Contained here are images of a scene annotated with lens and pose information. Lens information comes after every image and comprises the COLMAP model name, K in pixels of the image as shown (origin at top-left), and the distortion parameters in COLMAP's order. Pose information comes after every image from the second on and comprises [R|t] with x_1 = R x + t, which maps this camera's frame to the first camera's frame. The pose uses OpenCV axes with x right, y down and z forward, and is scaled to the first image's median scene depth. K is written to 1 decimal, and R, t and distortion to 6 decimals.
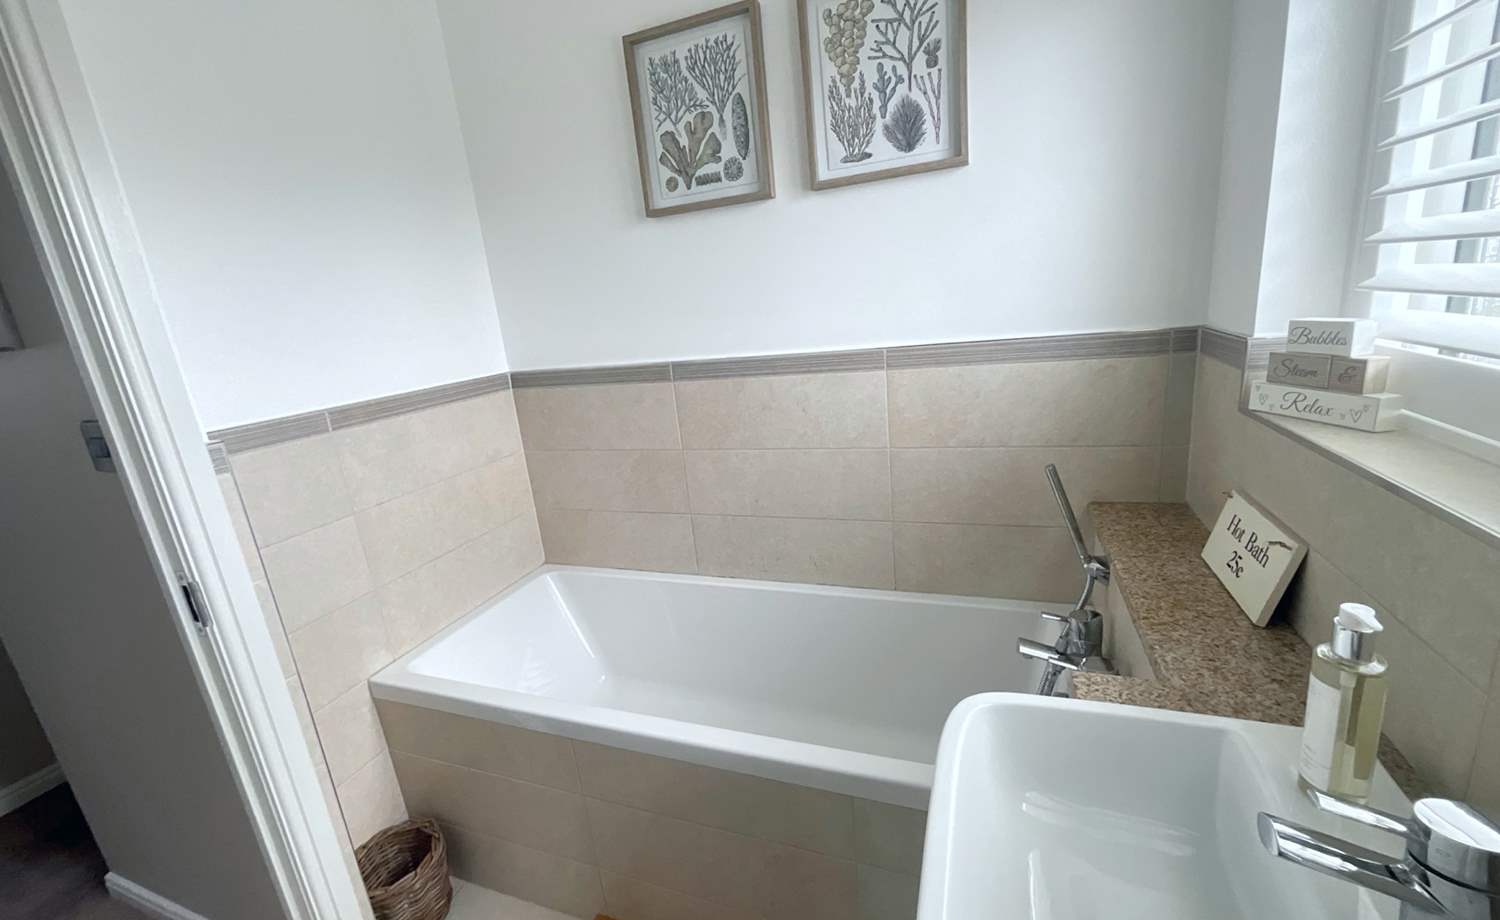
lens RADIAL K [[609.9, 0, 748.9], [0, 609.9, 459.7], [0, 0, 1]] dist [-0.008095, 0.007260]
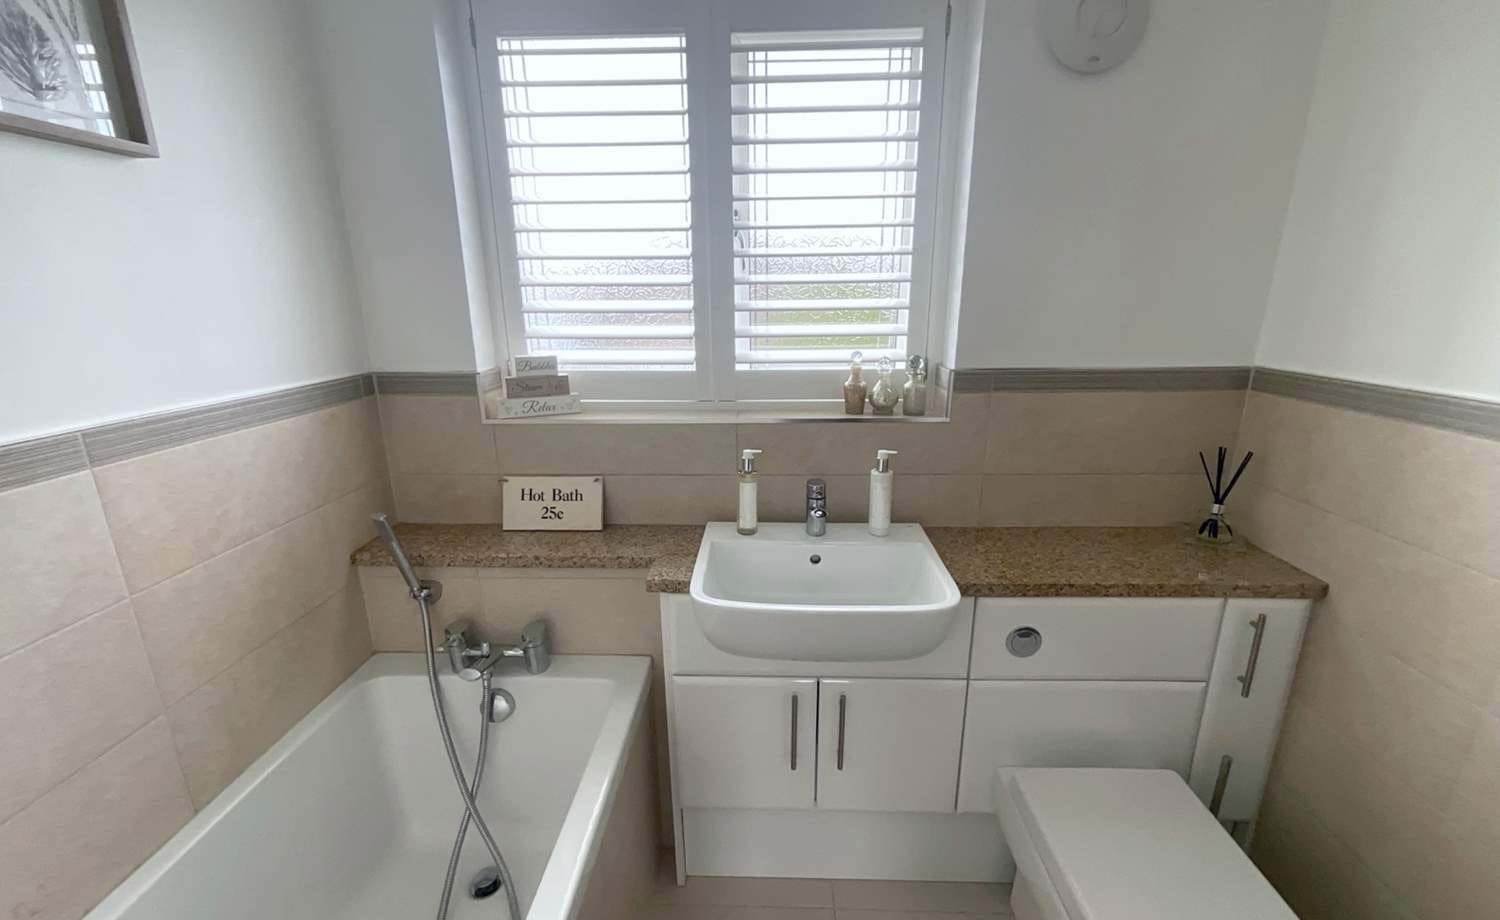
lens RADIAL K [[609.9, 0, 748.9], [0, 609.9, 459.7], [0, 0, 1]] dist [-0.008095, 0.007260]
pose [[-0.306391, -0.149263, 0.940130, -0.715732], [0.280635, 0.929570, 0.239046, -0.167709], [-0.909598, 0.337075, -0.242923, 0.815453]]
